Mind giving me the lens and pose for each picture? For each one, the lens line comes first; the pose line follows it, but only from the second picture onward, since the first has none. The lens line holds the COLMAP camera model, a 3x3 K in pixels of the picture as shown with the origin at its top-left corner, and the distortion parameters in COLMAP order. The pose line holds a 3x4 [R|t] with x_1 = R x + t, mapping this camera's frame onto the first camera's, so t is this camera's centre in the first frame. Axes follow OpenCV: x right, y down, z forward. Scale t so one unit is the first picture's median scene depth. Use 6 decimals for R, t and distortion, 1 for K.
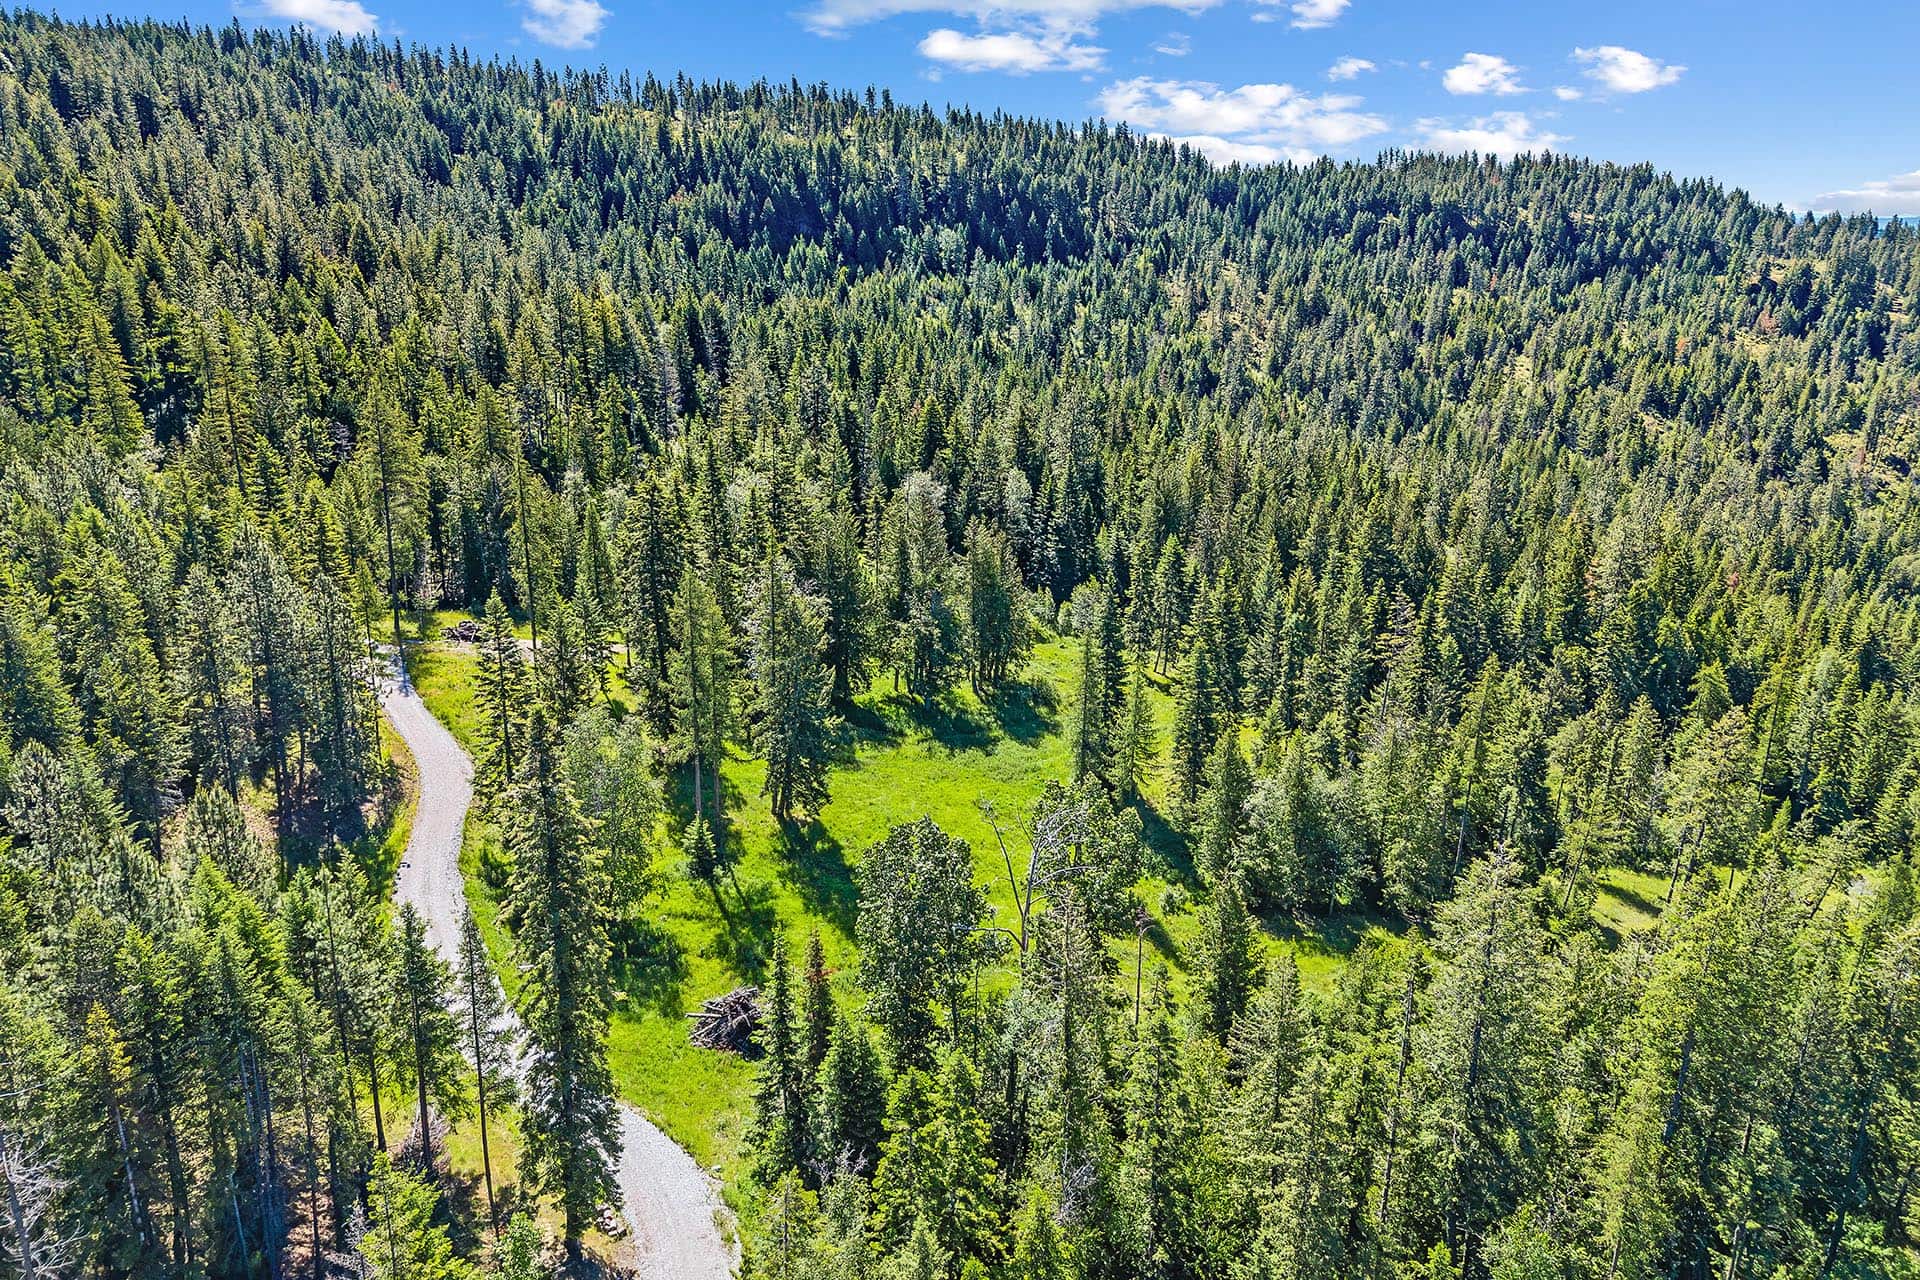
lens RADIAL K [[1412.9, 0, 960.0], [0, 1412.9, 640.0], [0, 0, 1]] dist [-0.095411, -0.000806]
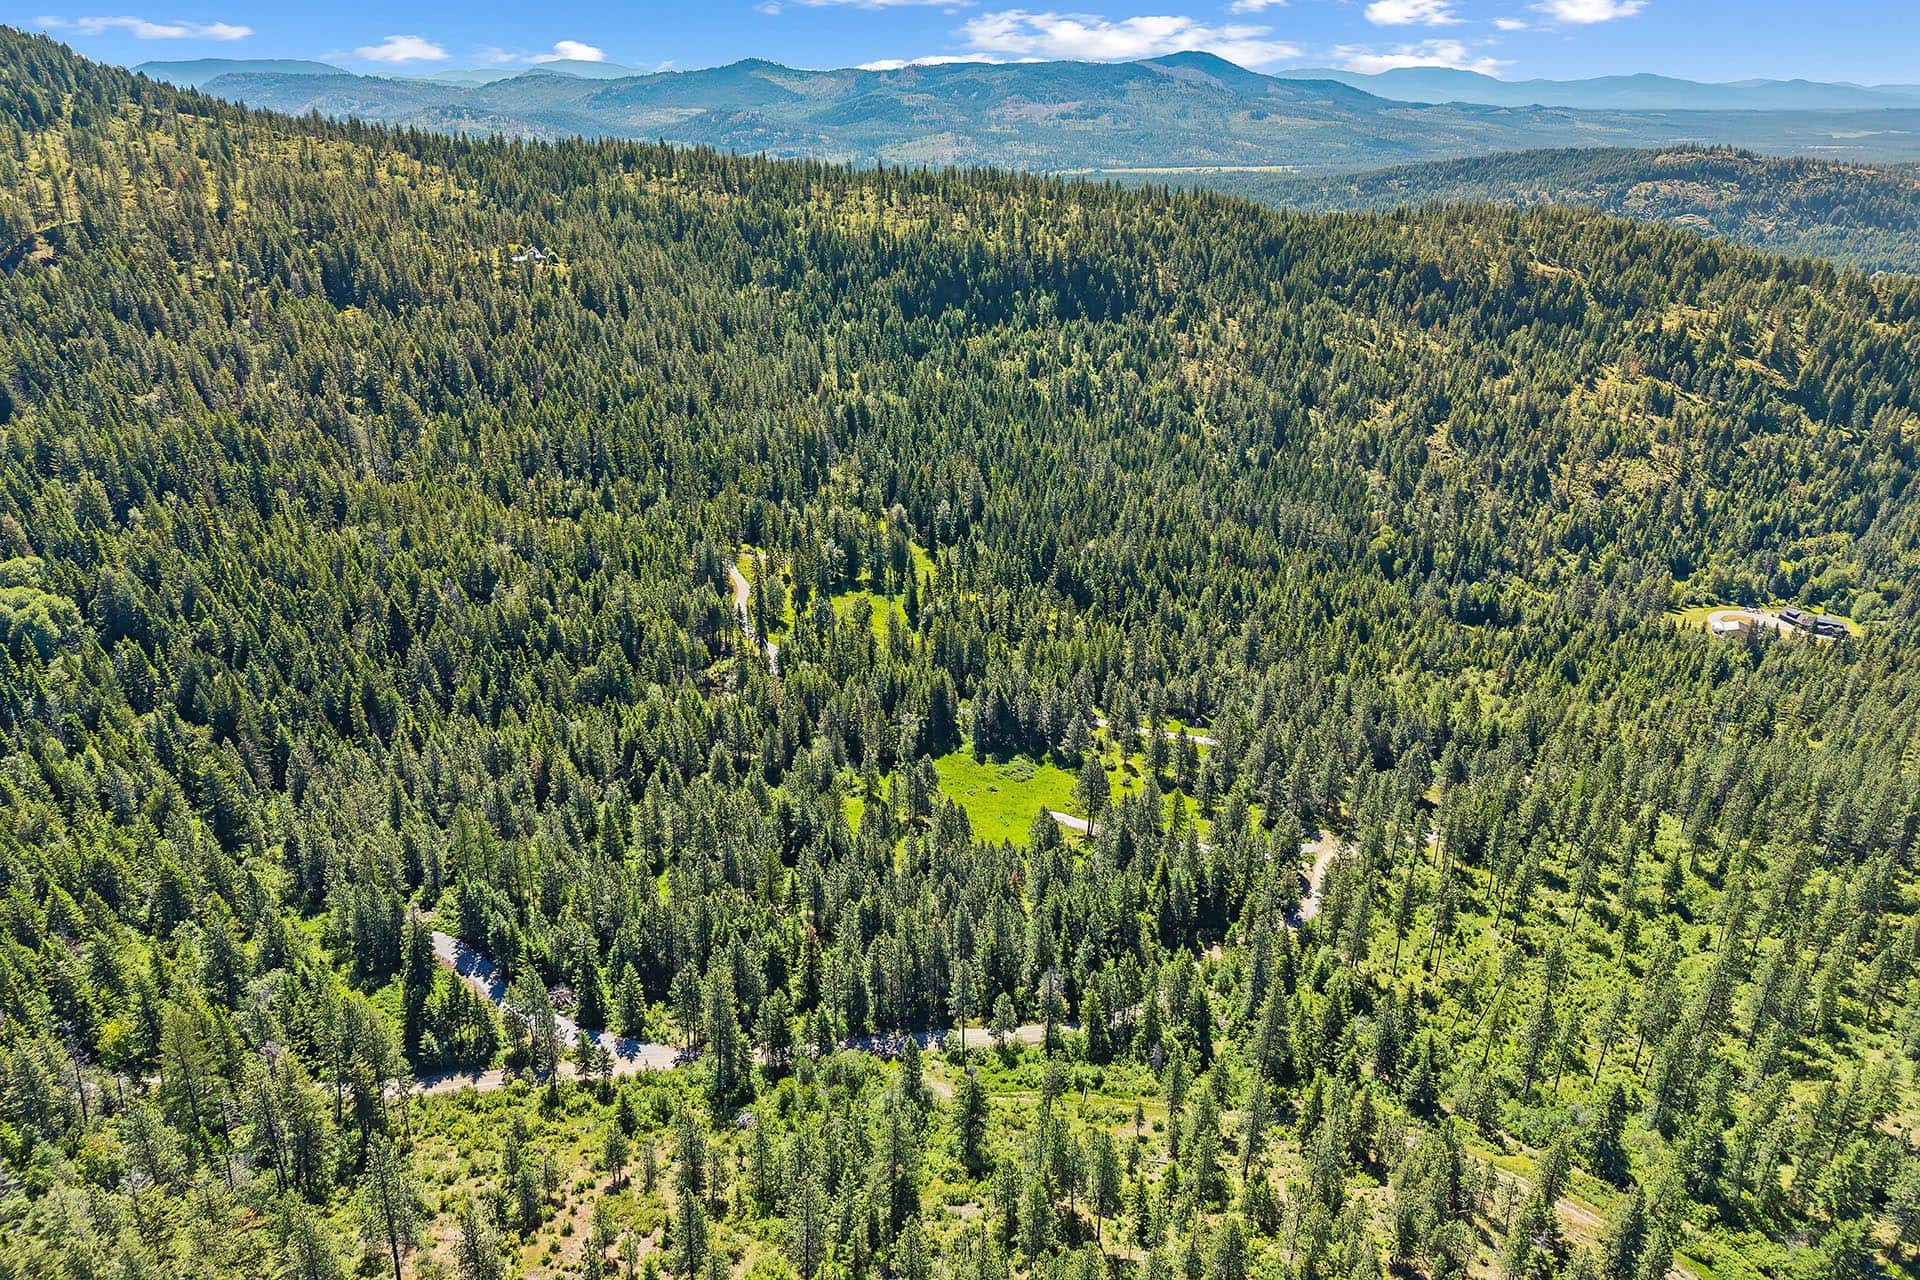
lens RADIAL K [[1380.0, 0, 960.0], [0, 1380.0, 640.0], [0, 0, 1]] dist [0.065487, -0.001960]
pose [[0.980040, 0.092967, -0.175721, 0.563764], [-0.077477, 0.992642, 0.093060, -0.102988], [0.183079, -0.077588, 0.980032, -1.645286]]
